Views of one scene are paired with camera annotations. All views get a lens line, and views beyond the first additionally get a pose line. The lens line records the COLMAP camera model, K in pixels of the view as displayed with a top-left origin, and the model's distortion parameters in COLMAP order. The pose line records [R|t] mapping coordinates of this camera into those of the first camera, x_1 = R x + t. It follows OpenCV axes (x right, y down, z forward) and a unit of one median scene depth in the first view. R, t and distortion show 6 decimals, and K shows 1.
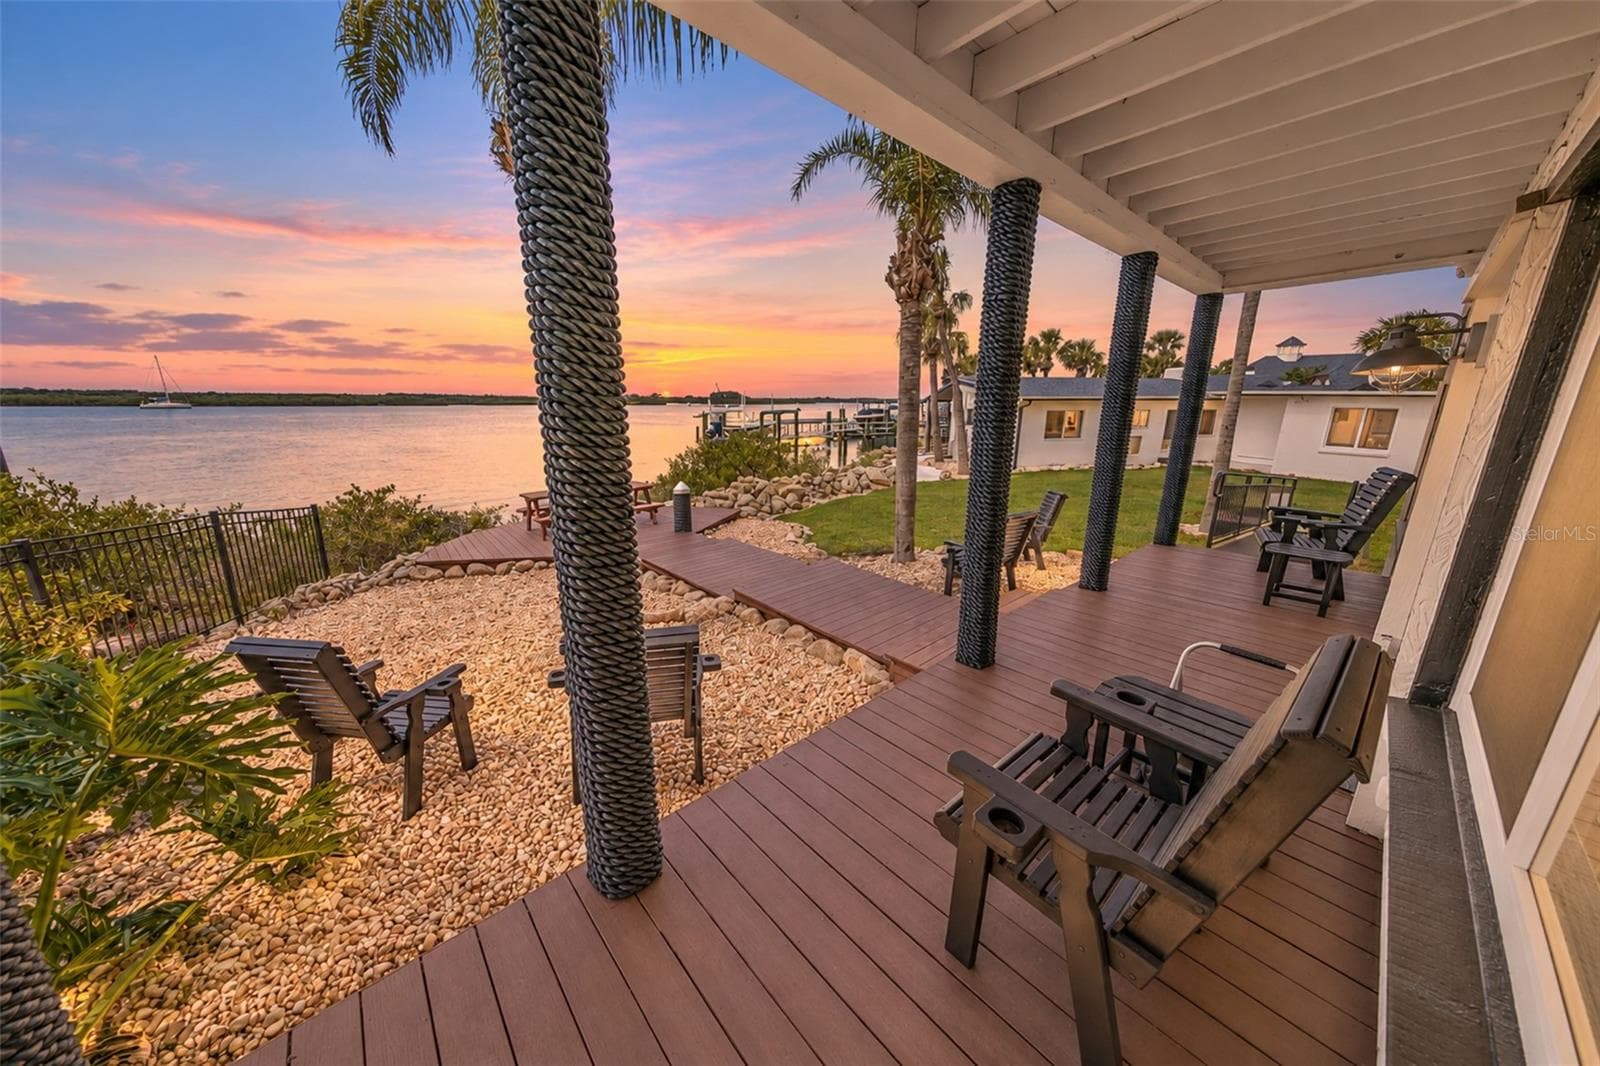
lens RADIAL K [[514.1, 0, 805.6], [0, 514.1, 527.1], [0, 0, 1]] dist [0.000561, -0.000002]
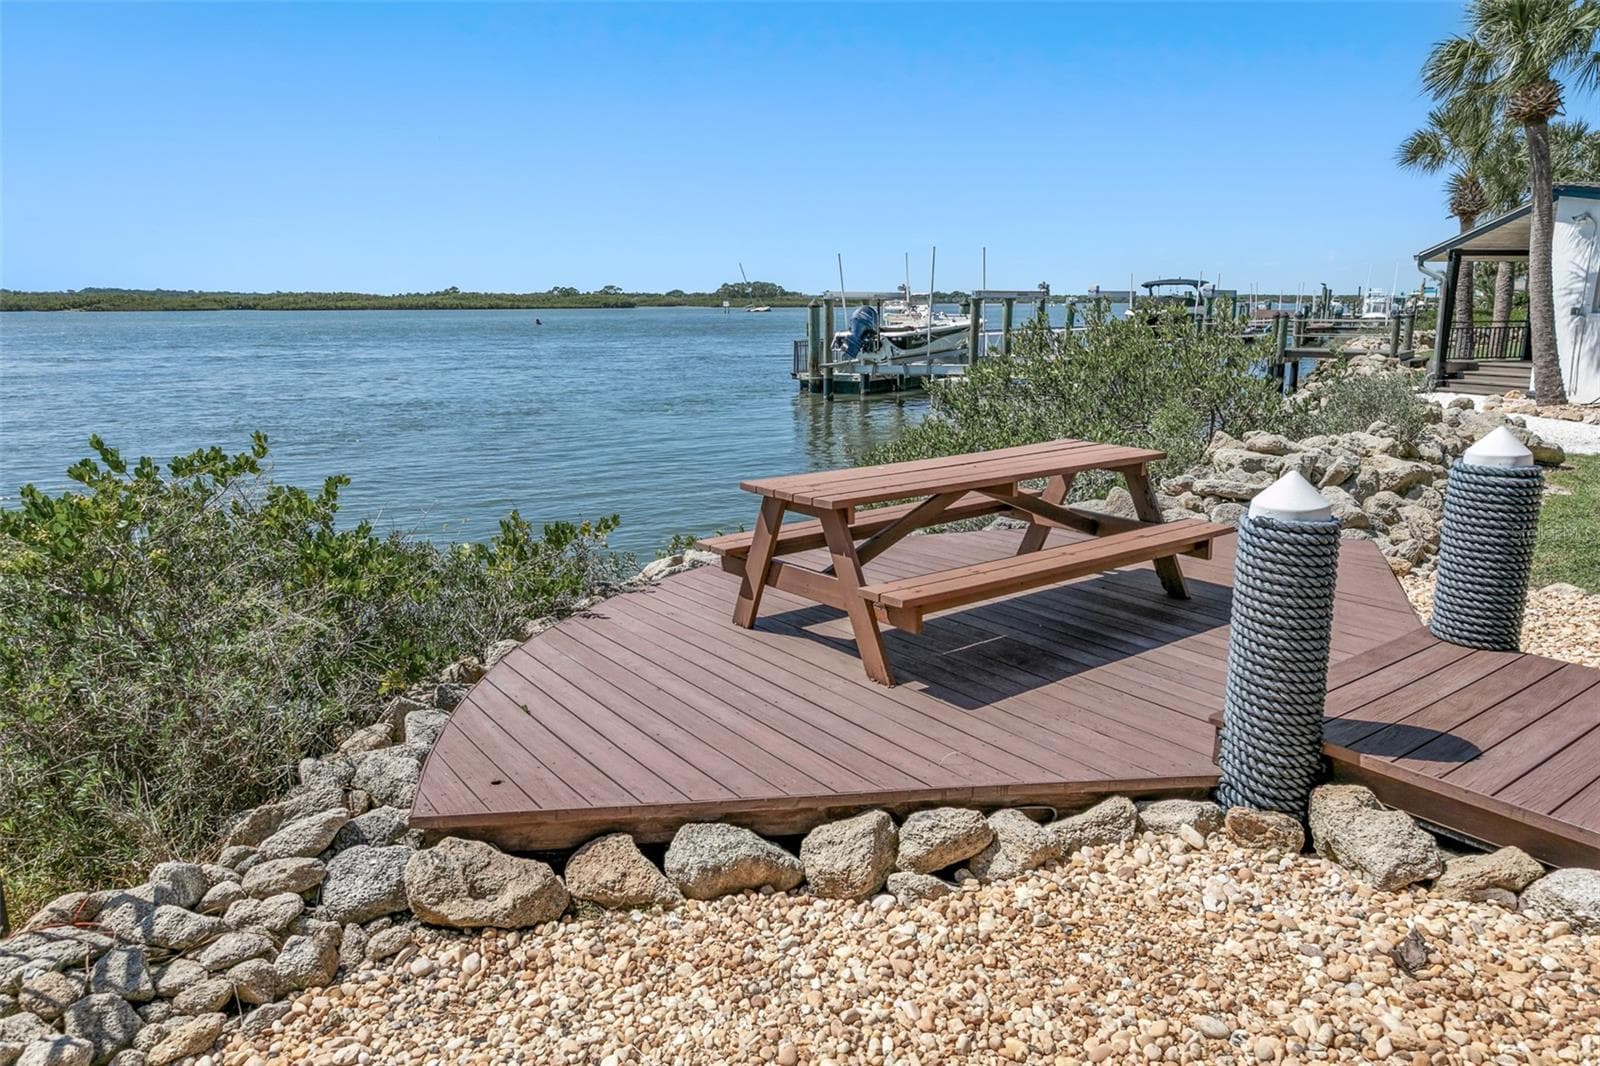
lens RADIAL K [[1058.1, 0, 832.4], [0, 1058.1, 531.4], [0, 0, 1]] dist [-0.001239, -0.001390]
pose [[0.996537, 0.011838, -0.082303, -0.460745], [-0.013759, 0.999645, -0.022806, -0.027820], [0.082003, 0.023860, 0.996346, 0.490186]]
